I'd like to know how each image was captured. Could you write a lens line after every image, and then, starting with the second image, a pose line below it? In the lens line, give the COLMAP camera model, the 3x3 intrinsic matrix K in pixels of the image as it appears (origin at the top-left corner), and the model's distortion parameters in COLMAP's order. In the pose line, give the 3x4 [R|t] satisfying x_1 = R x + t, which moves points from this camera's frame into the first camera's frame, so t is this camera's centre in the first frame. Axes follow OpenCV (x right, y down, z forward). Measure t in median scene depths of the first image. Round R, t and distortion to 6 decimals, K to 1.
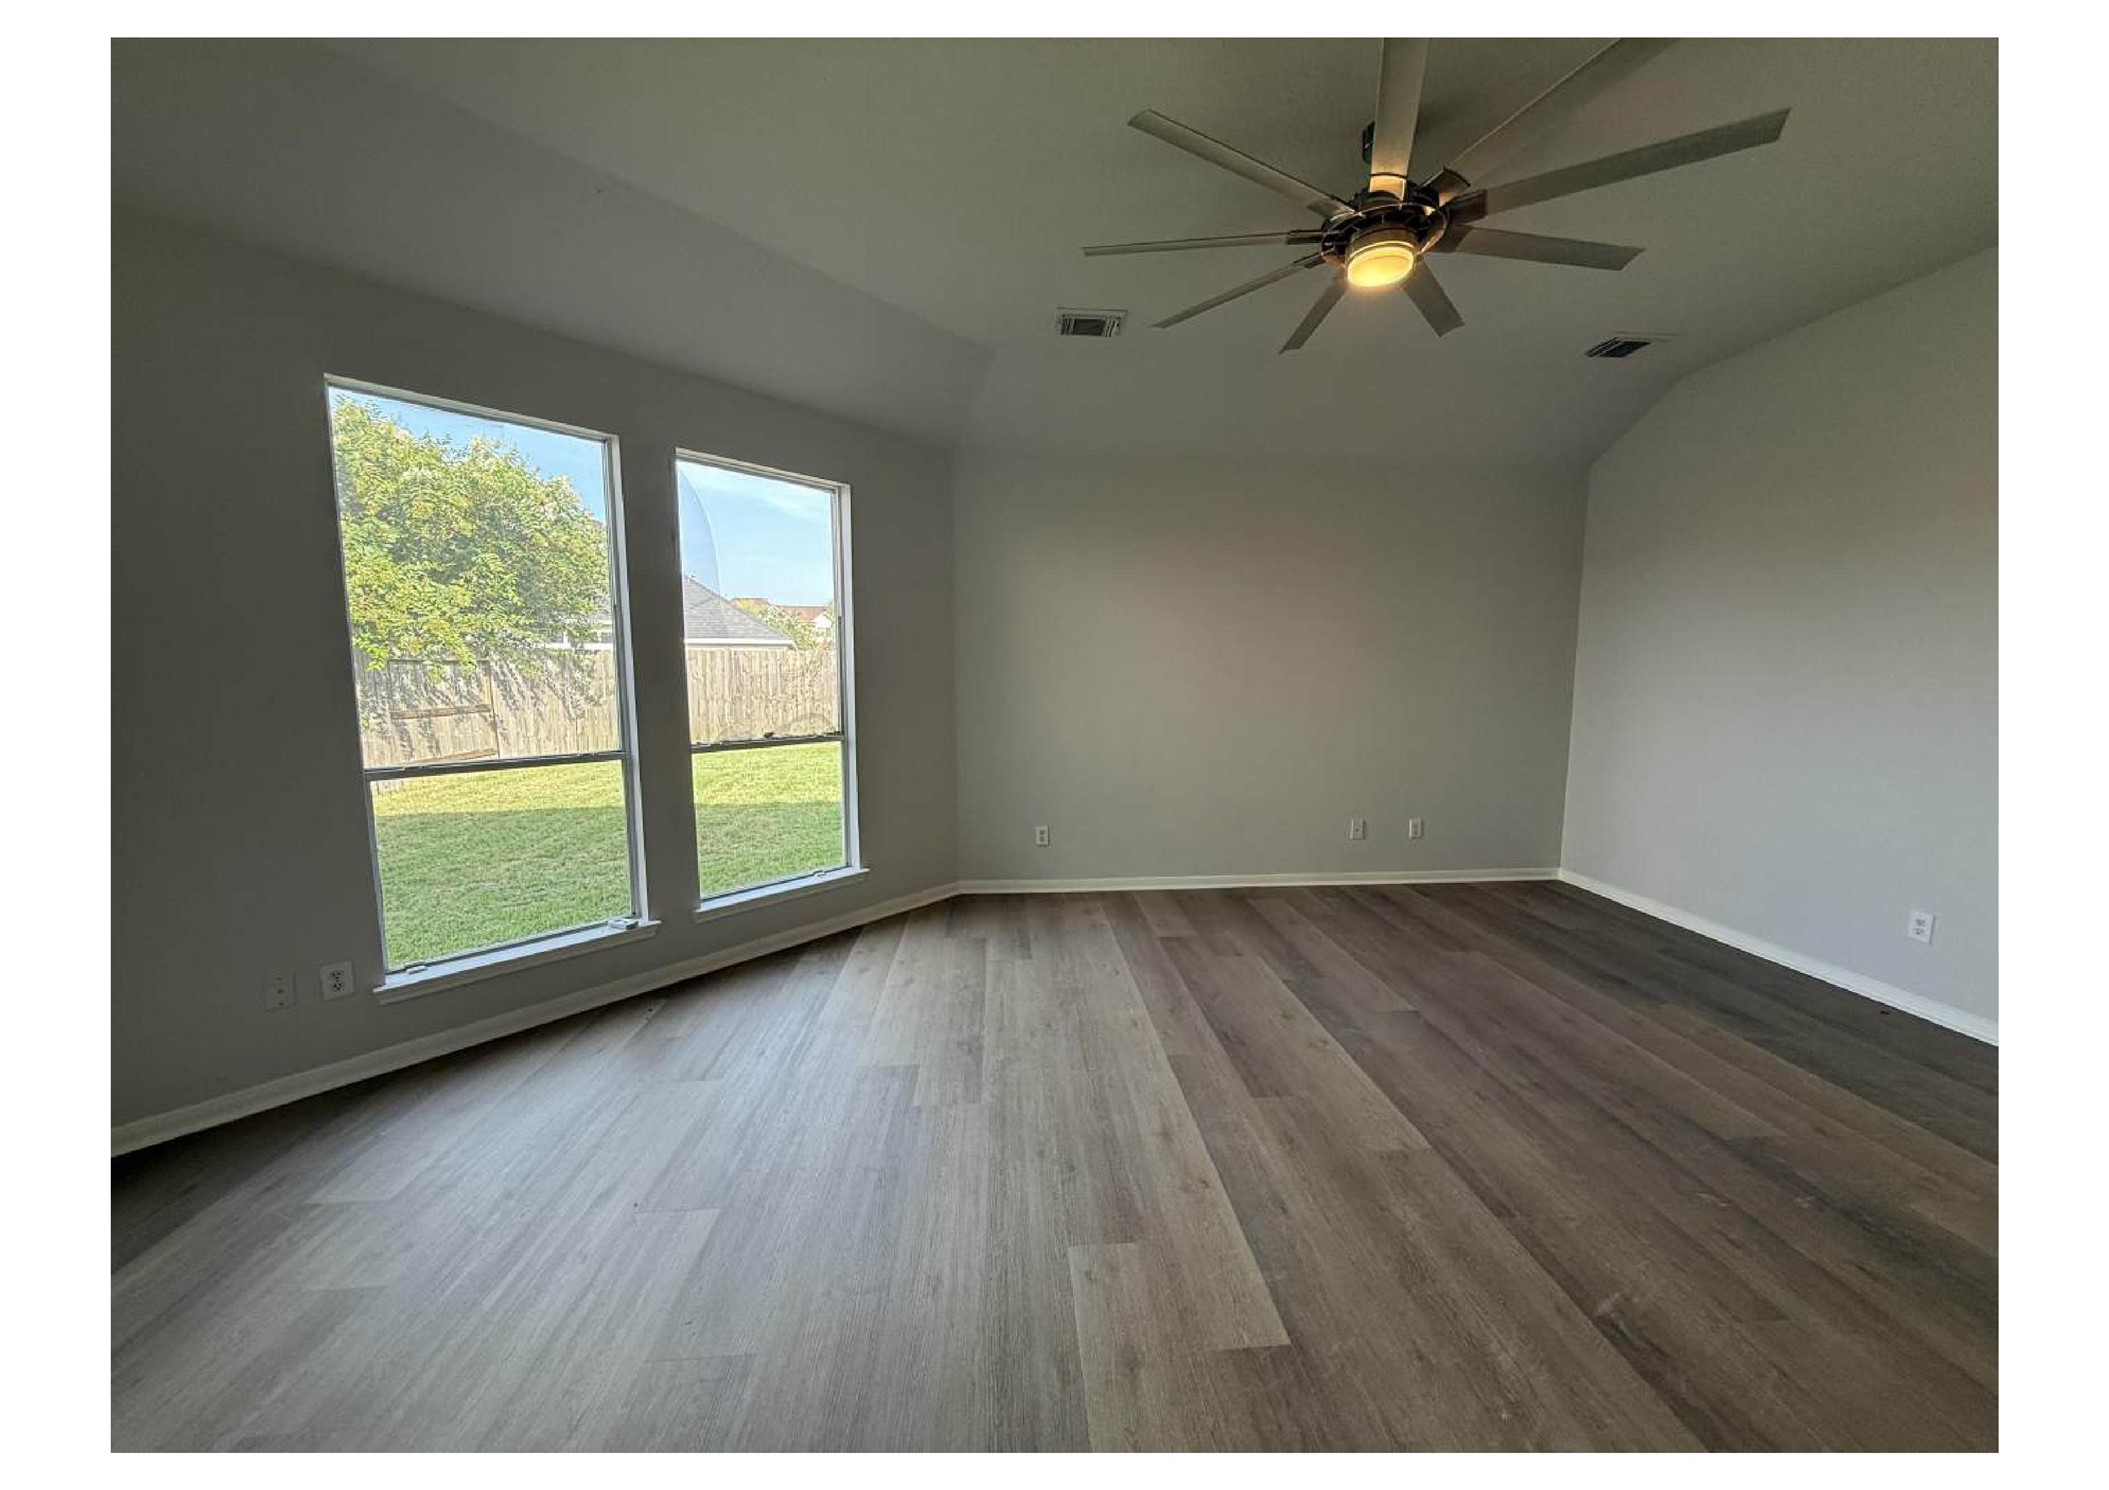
lens RADIAL K [[752.6, 0, 1061.9], [0, 752.6, 744.3], [0, 0, 1]] dist [-0.000394, 0.000053]
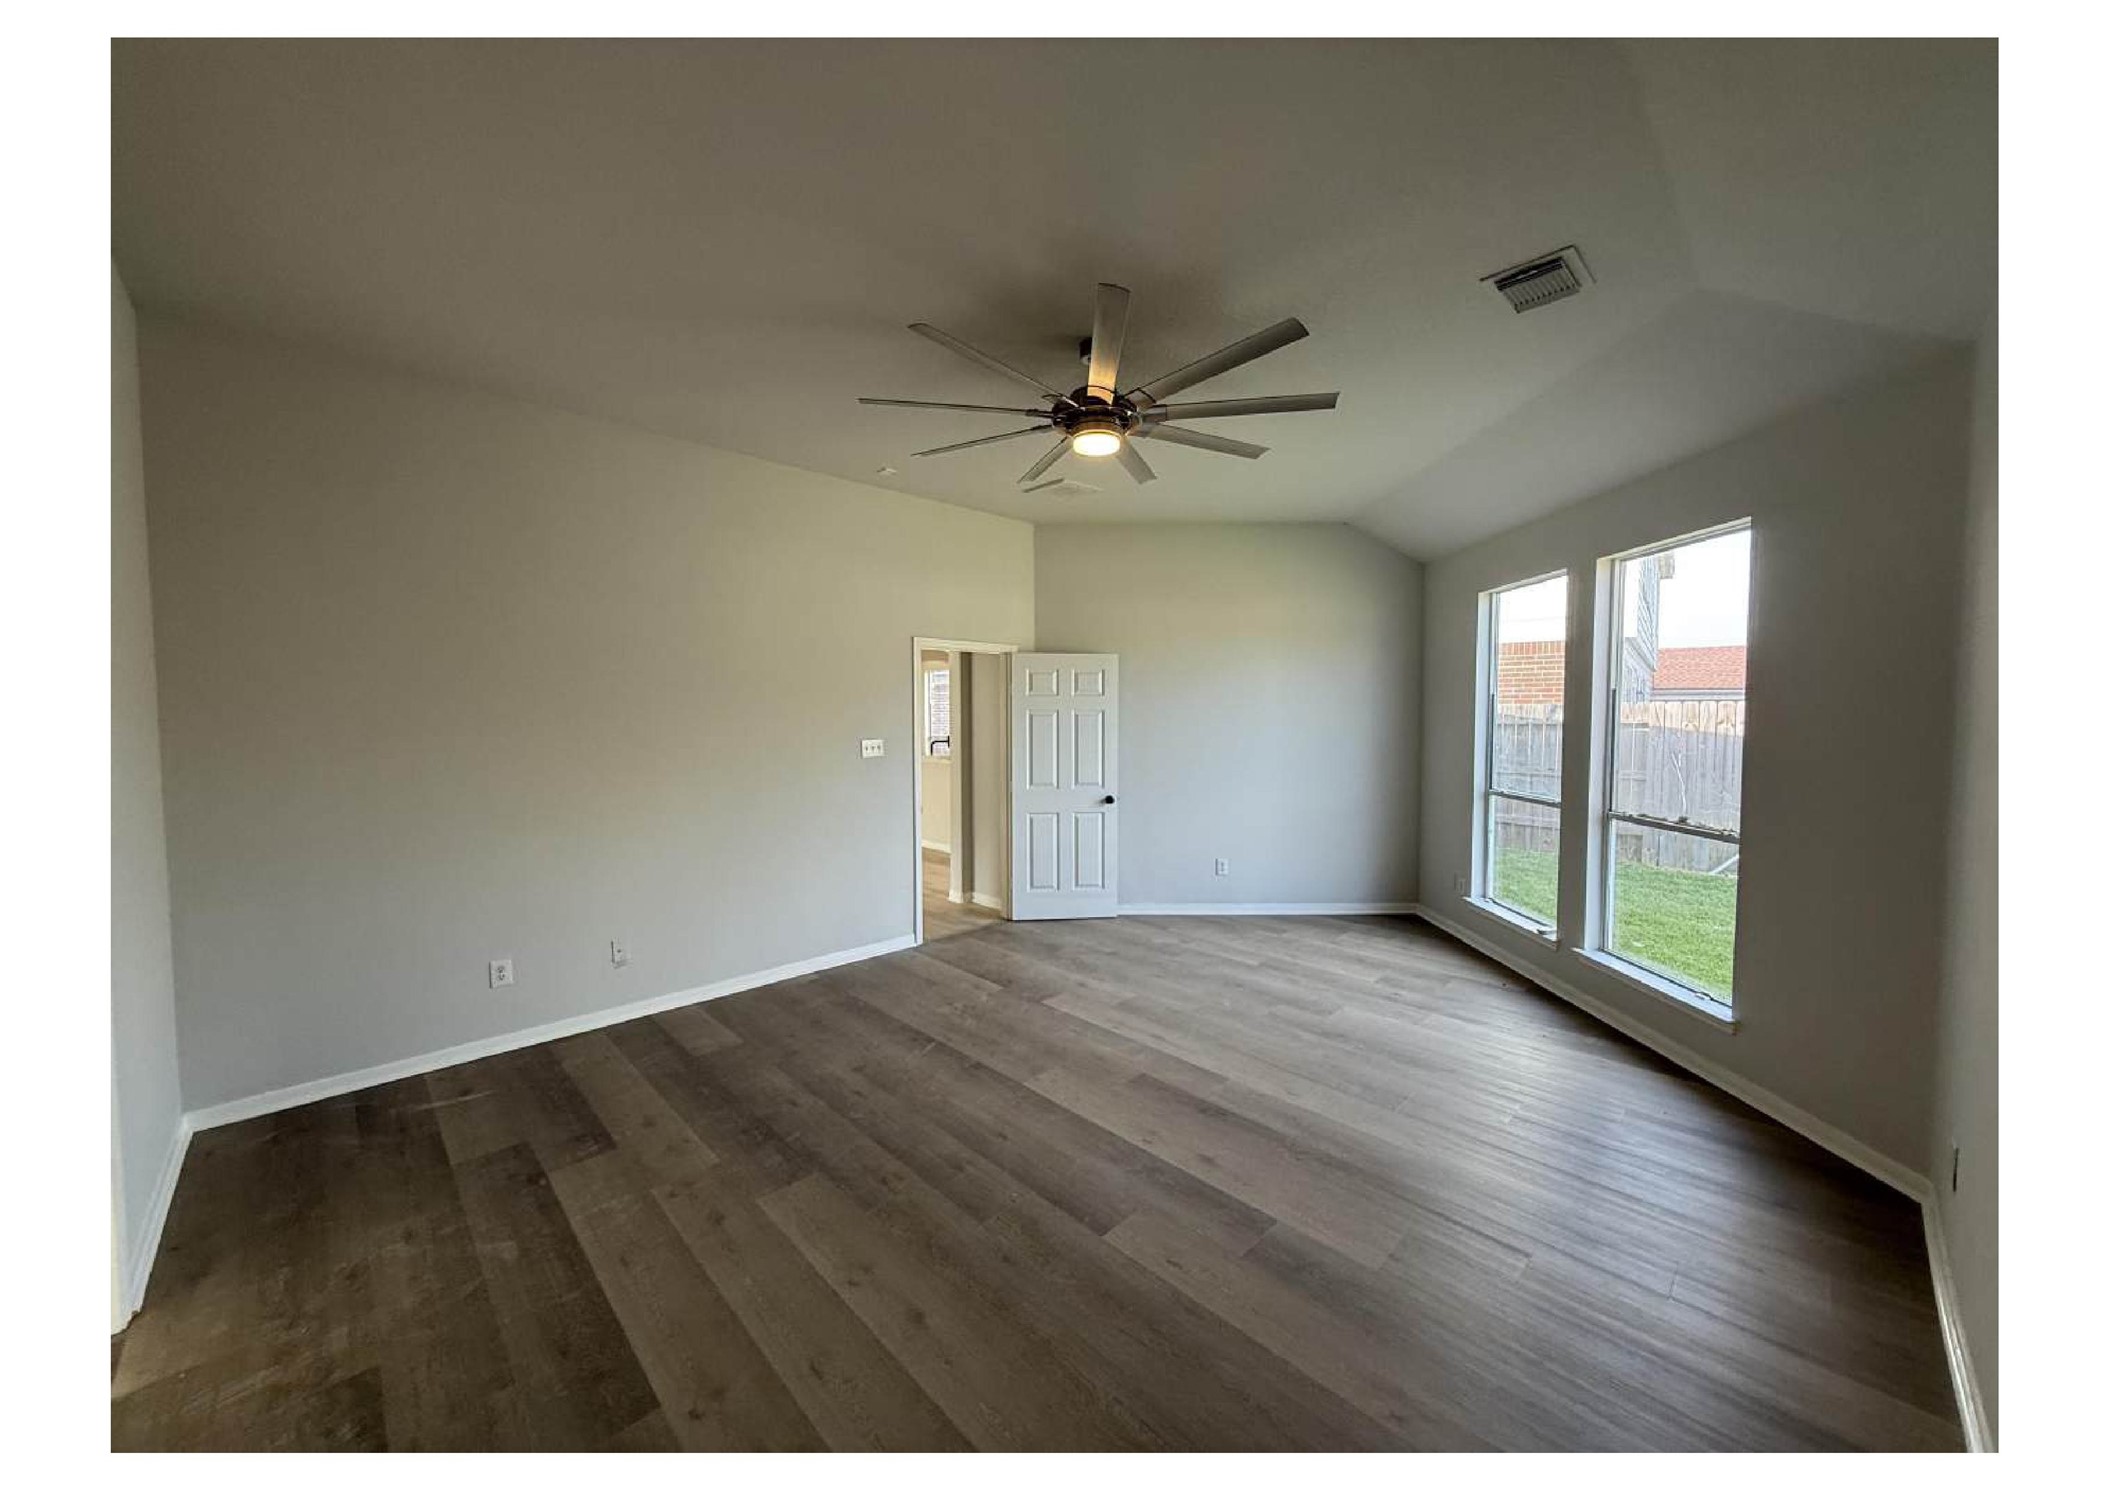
lens RADIAL K [[752.6, 0, 1061.9], [0, 752.6, 744.3], [0, 0, 1]] dist [-0.000394, 0.000053]
pose [[-0.767279, 0.025921, -0.640790, 0.959268], [-0.067414, 0.990387, 0.120784, -0.200358], [0.637761, 0.135873, -0.758156, 1.473526]]
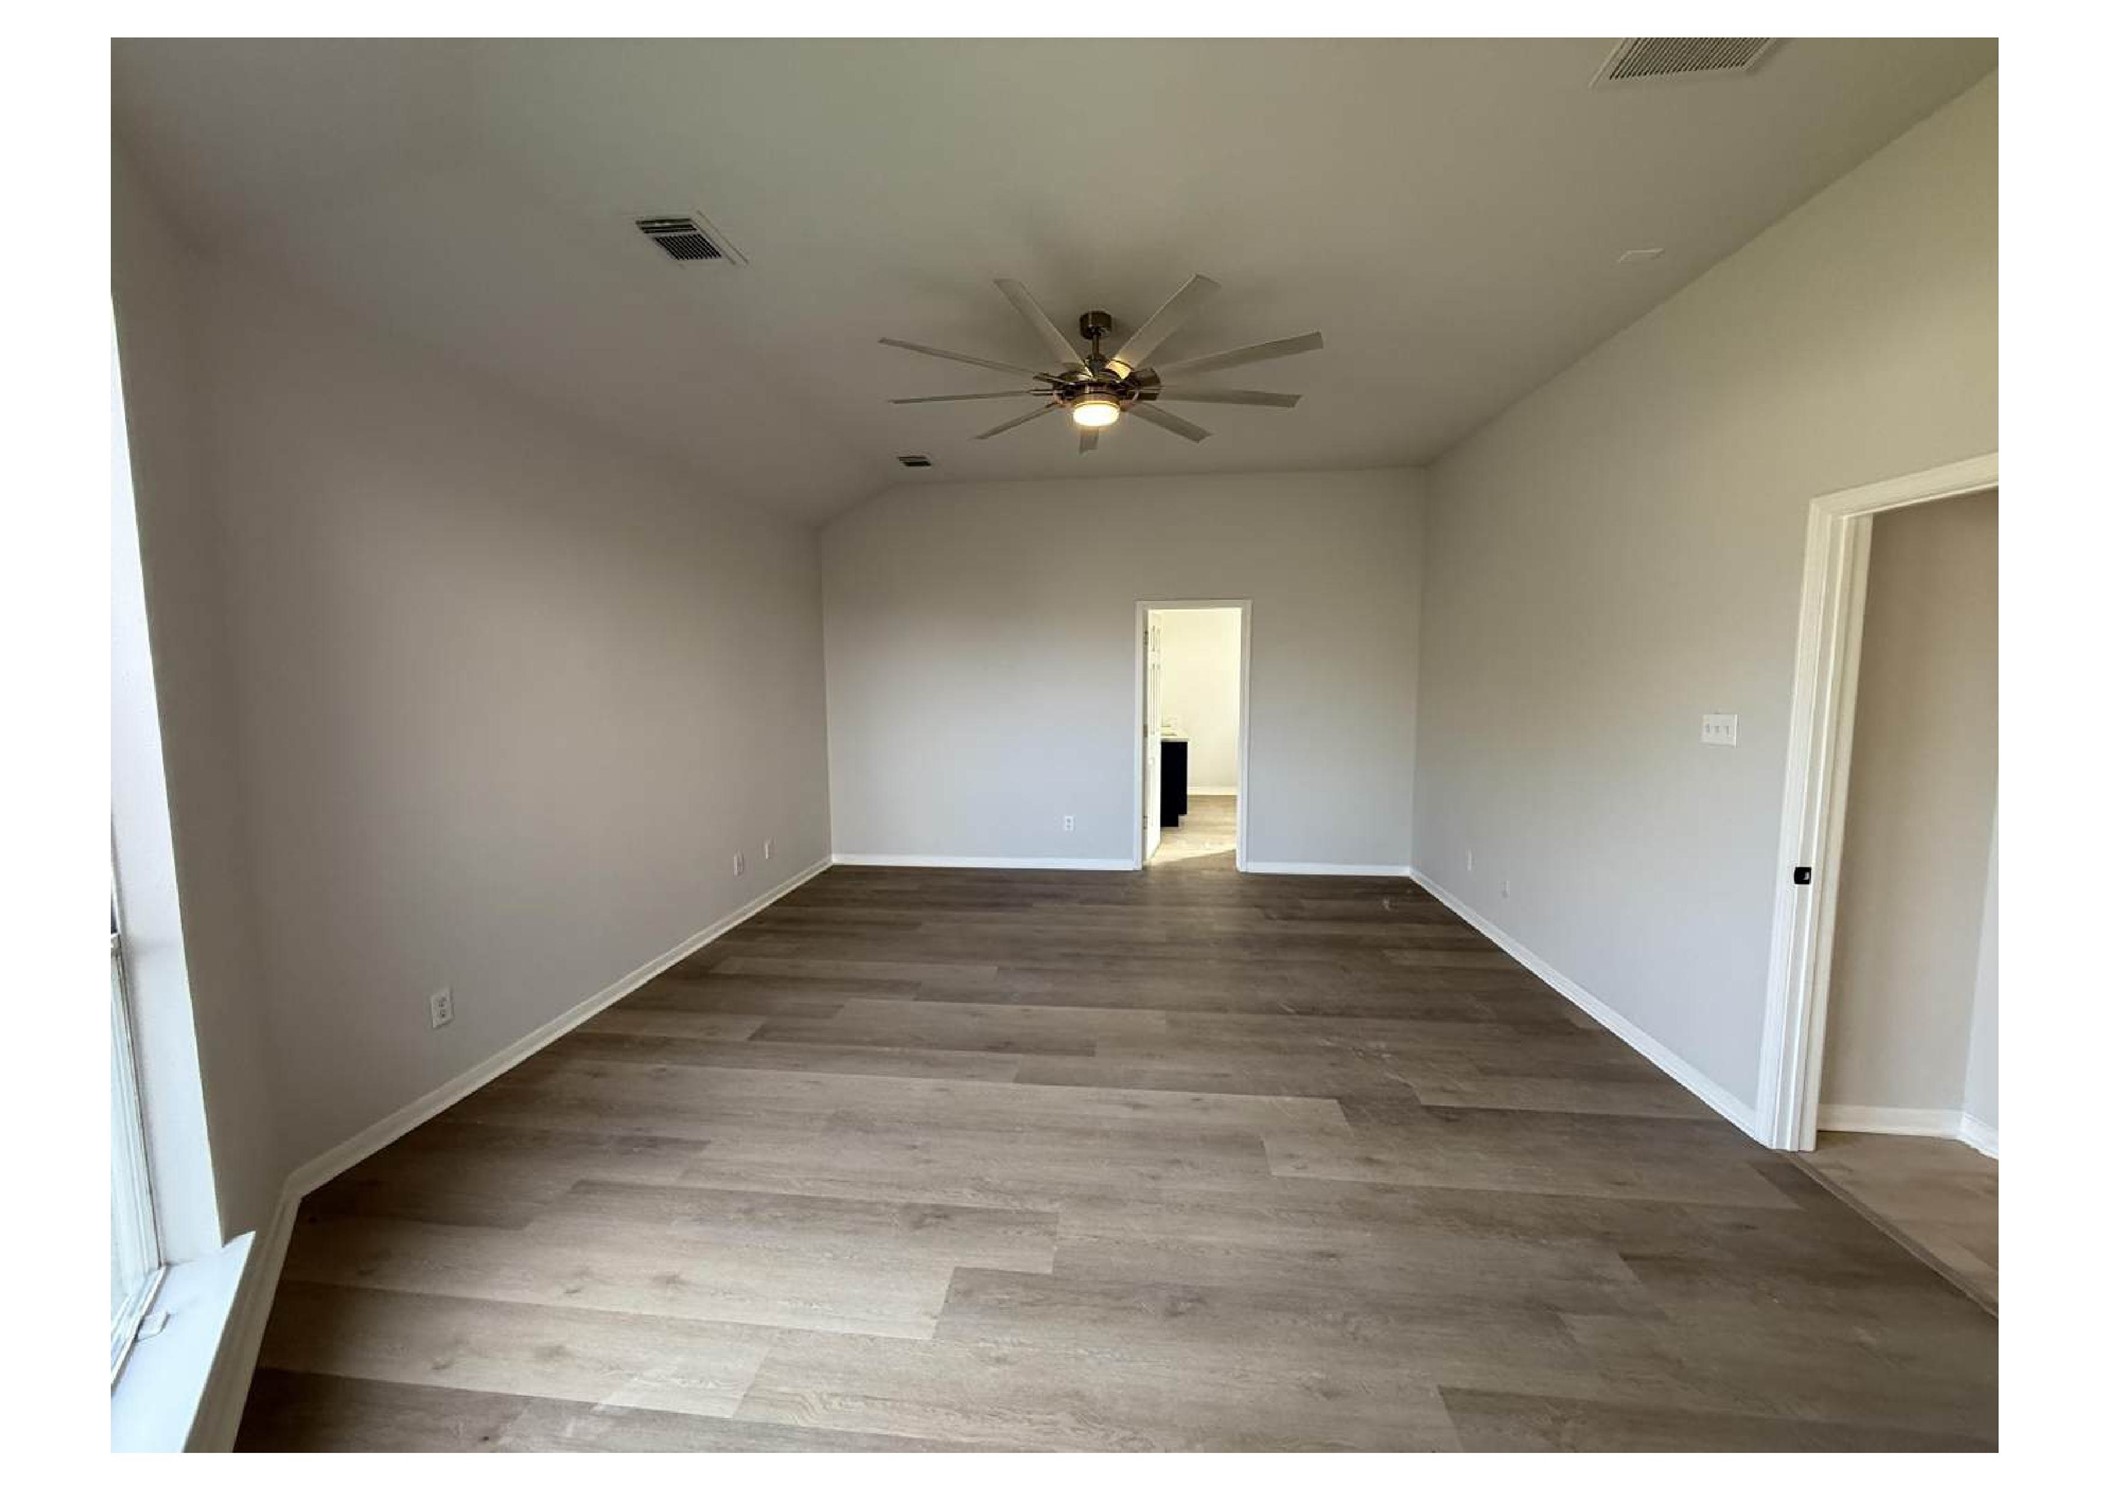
lens RADIAL K [[752.6, 0, 1061.9], [0, 752.6, 744.3], [0, 0, 1]] dist [-0.000394, 0.000053]
pose [[0.186186, -0.095066, 0.977905, -0.728677], [0.107354, 0.991317, 0.075930, -0.107035], [-0.976632, 0.090845, 0.194775, 0.617732]]
